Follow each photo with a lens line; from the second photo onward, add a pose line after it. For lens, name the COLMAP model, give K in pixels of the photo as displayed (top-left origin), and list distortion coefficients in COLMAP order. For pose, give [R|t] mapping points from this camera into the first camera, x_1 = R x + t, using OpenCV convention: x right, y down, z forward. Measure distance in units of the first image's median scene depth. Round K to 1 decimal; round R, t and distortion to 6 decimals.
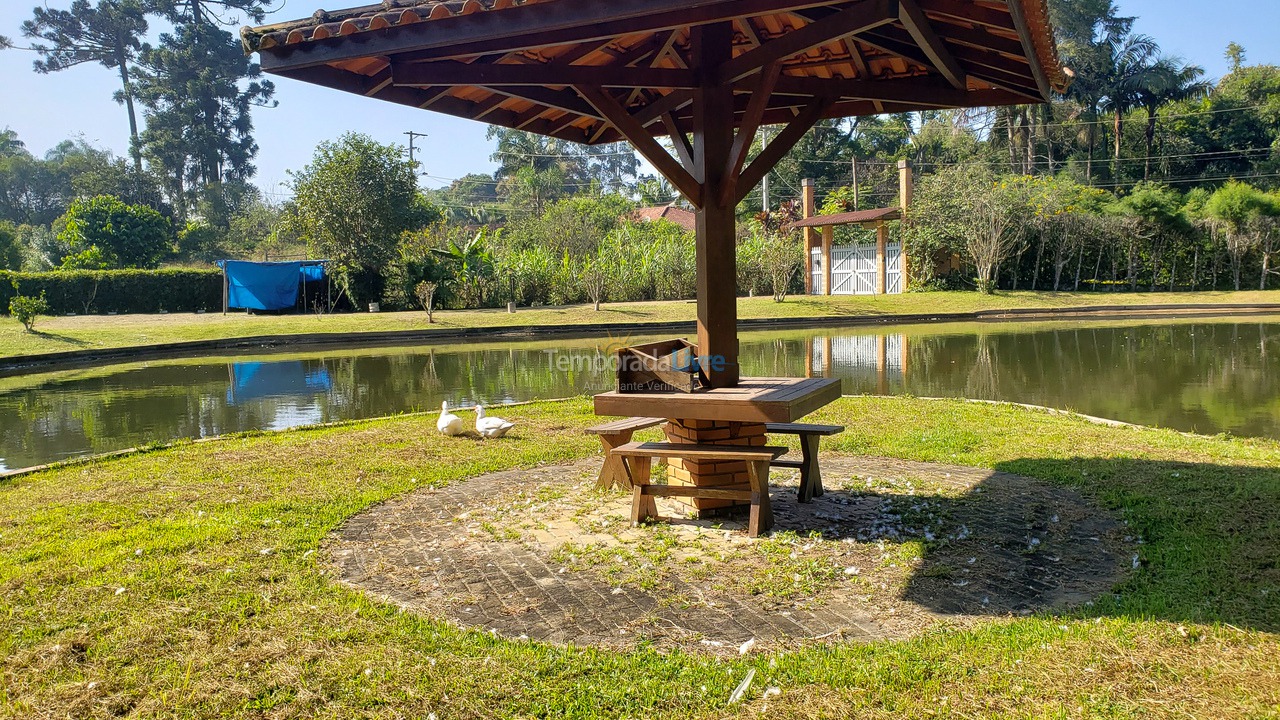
lens RADIAL K [[999.2, 0, 633.8], [0, 999.2, 382.1], [0, 0, 1]] dist [0.070244, -0.002718]
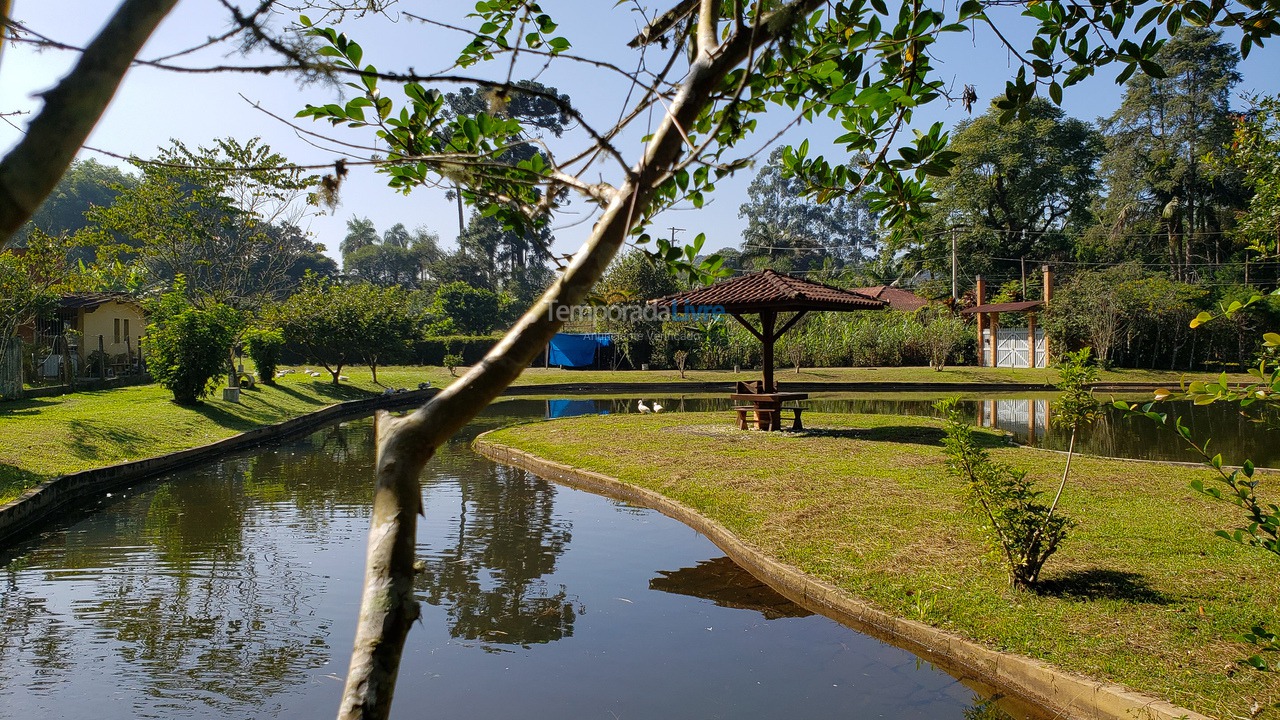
lens RADIAL K [[999.2, 0, 633.8], [0, 999.2, 382.1], [0, 0, 1]] dist [0.070244, -0.002718]
pose [[0.969836, 0.033492, -0.241446, 0.064735], [-0.048304, 0.997279, -0.055692, 0.024881], [0.238924, 0.065675, 0.968815, -0.343360]]
